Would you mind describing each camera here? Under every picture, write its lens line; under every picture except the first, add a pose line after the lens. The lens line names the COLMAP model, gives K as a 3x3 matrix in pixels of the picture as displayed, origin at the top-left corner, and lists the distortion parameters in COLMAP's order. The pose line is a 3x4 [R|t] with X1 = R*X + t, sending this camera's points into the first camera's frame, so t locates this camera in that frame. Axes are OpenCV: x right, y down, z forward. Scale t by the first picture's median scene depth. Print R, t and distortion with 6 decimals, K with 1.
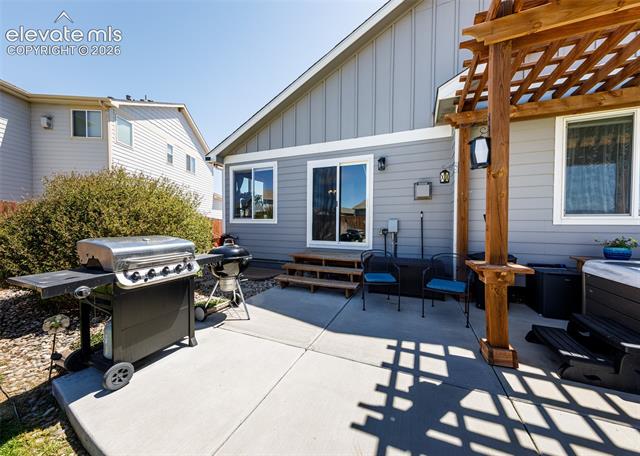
lens RADIAL K [[229.5, 0, 331.1], [0, 229.5, 226.0], [0, 0, 1]] dist [-0.000051, -0.000070]
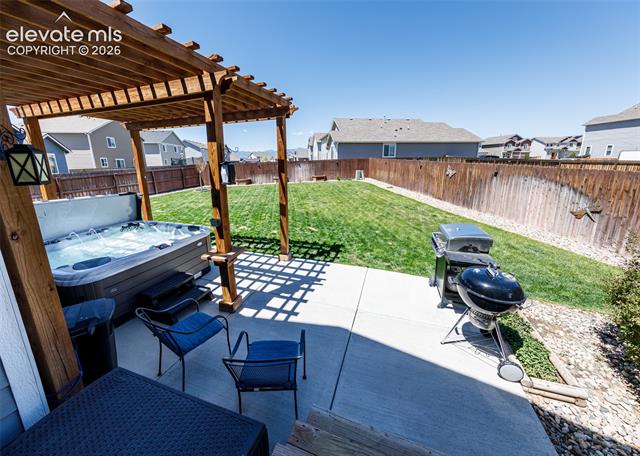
lens RADIAL K [[229.5, 0, 331.1], [0, 229.5, 226.0], [0, 0, 1]] dist [-0.000051, -0.000070]
pose [[-0.995300, 0.033439, -0.090881, 0.162068], [0.006354, 0.959020, 0.283268, -0.354024], [0.096629, 0.281359, -0.954725, 2.197010]]
